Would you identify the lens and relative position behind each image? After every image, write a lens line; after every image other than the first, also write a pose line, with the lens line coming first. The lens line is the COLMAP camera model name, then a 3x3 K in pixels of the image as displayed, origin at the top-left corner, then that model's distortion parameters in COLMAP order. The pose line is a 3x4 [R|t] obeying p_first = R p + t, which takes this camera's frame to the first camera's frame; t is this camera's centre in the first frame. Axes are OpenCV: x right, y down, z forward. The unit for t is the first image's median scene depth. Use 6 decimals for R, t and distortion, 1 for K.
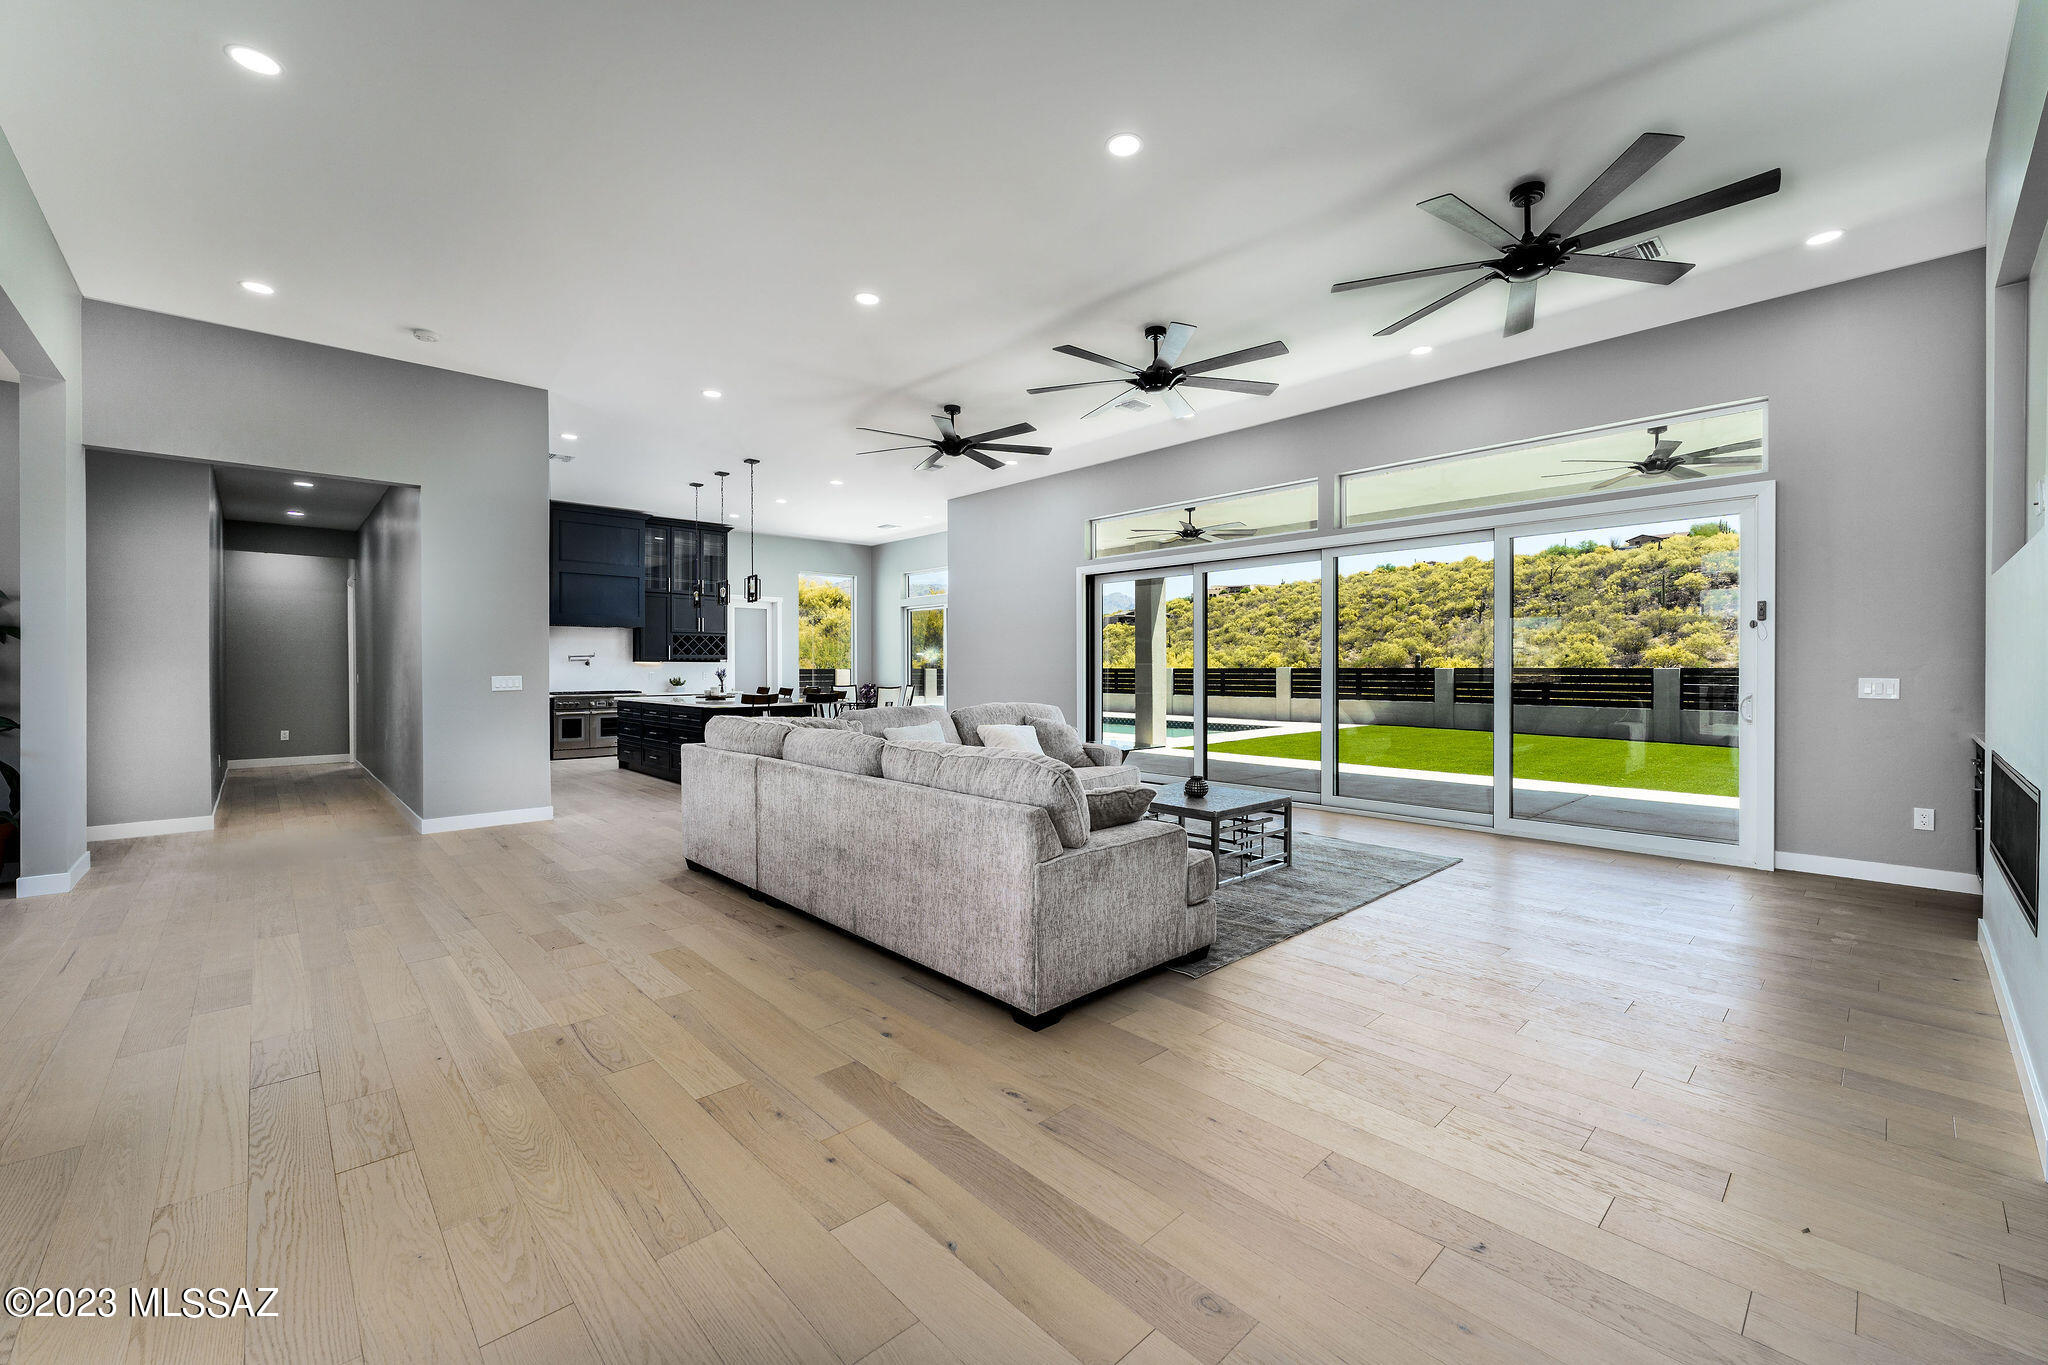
lens RADIAL K [[811.7, 0, 1026.7], [0, 811.7, 679.7], [0, 0, 1]] dist [-0.000331, 0.000177]
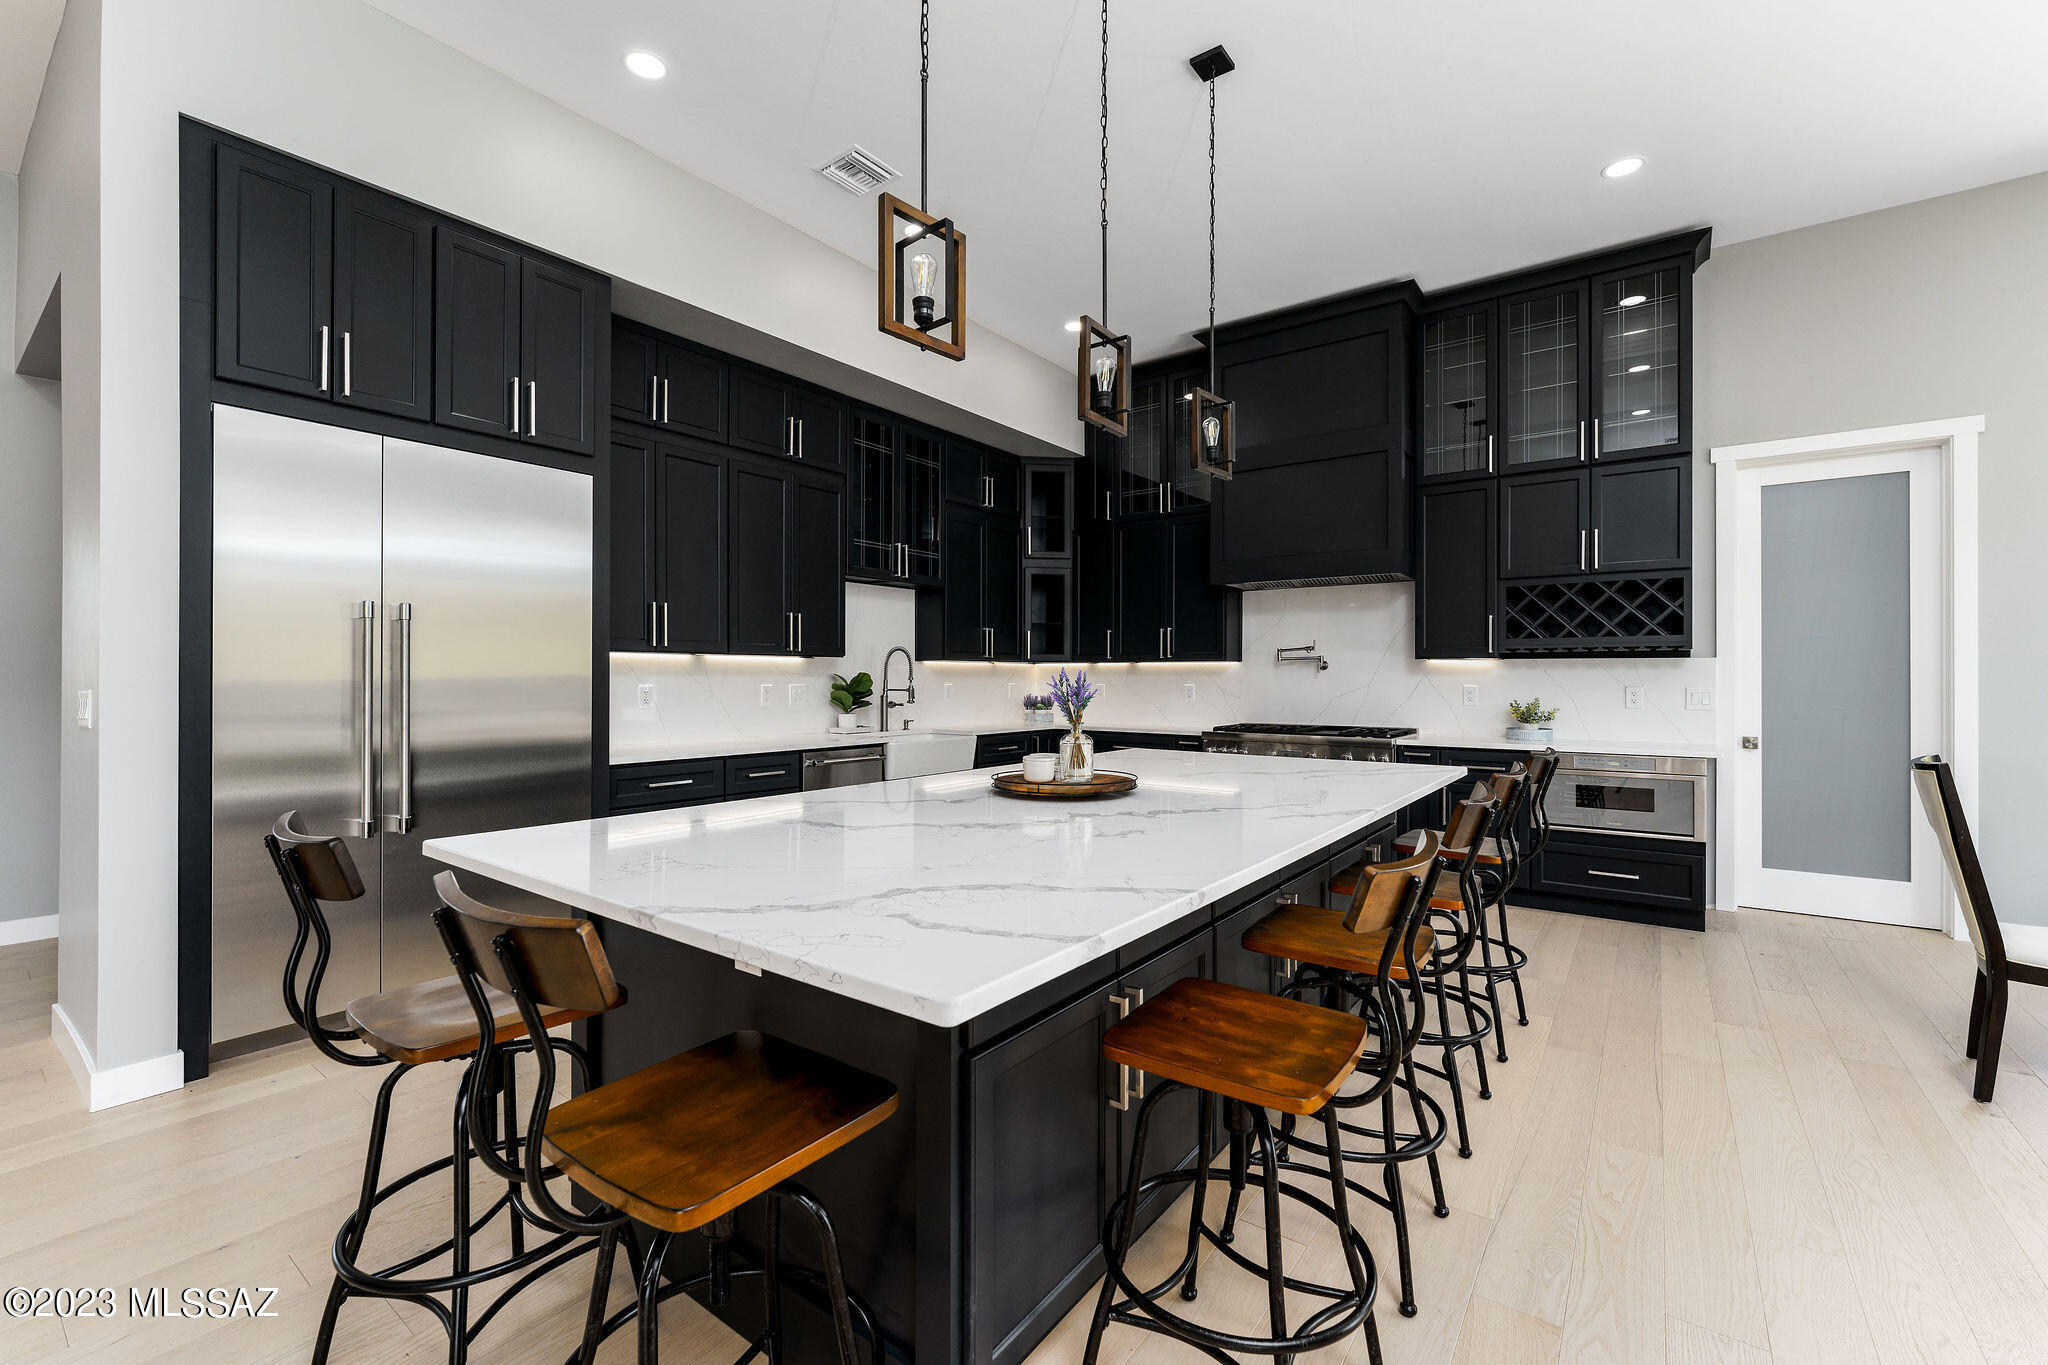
lens RADIAL K [[858.4, 0, 1023.2], [0, 858.4, 676.9], [0, 0, 1]] dist [-0.009244, 0.000075]
pose [[0.175578, 0.001831, -0.984464, -0.090752], [-0.009502, 0.999955, 0.000165, -0.011521], [0.984420, 0.009325, 0.175588, 0.704963]]
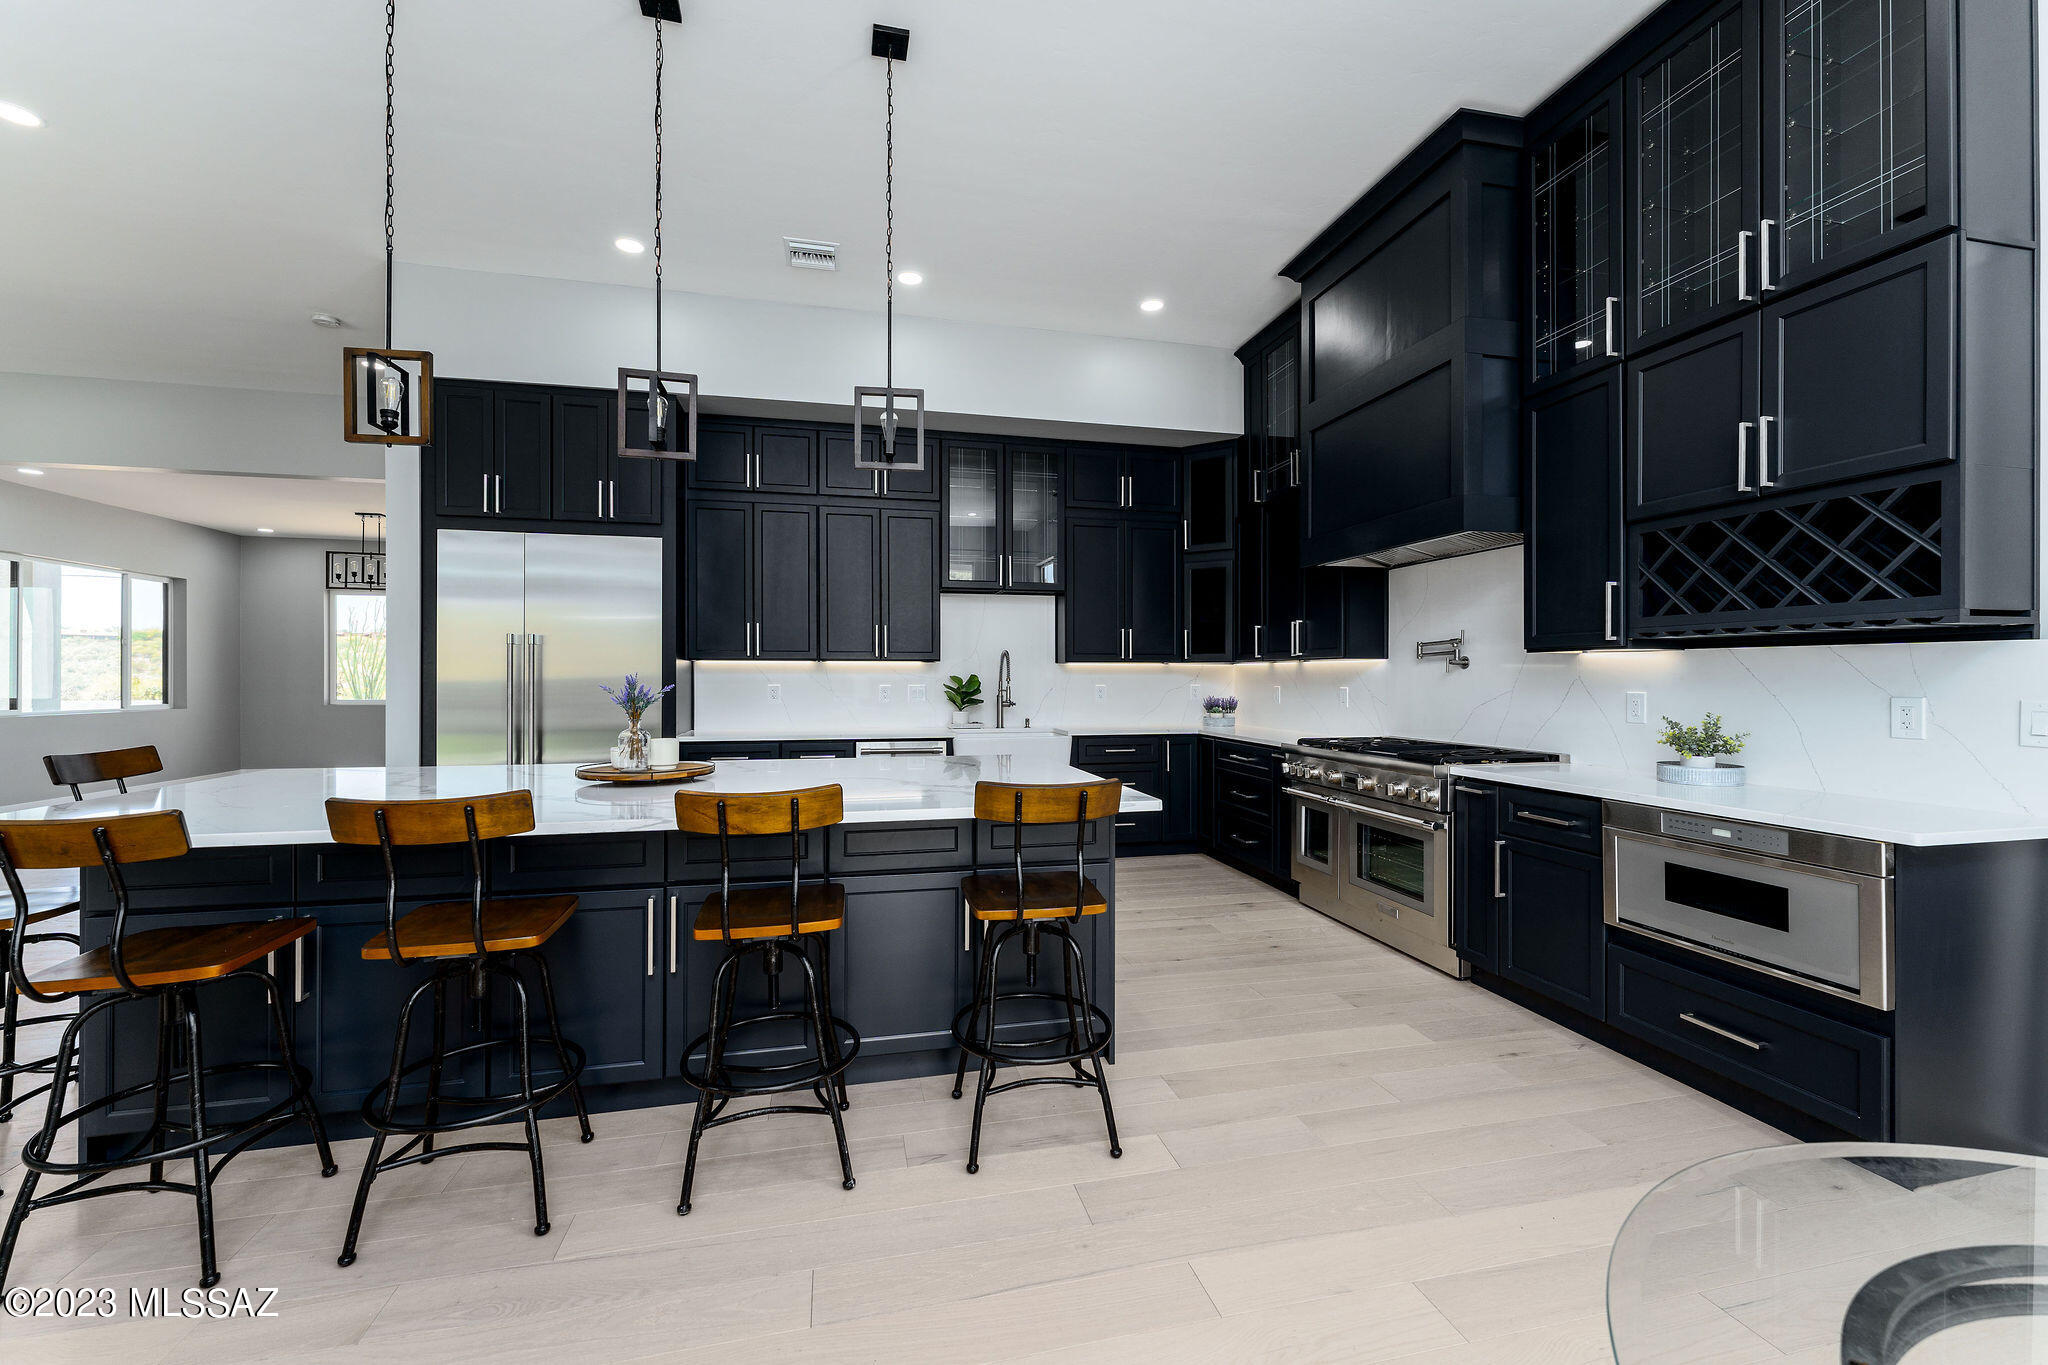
lens RADIAL K [[811.7, 0, 1019.7], [0, 811.7, 679.9], [0, 0, 1]] dist [-0.000331, 0.000177]
pose [[-0.500717, 0.006540, -0.865586, -0.147189], [-0.005282, 0.999930, 0.010611, -0.014625], [0.865595, 0.009885, -0.500647, 0.947243]]
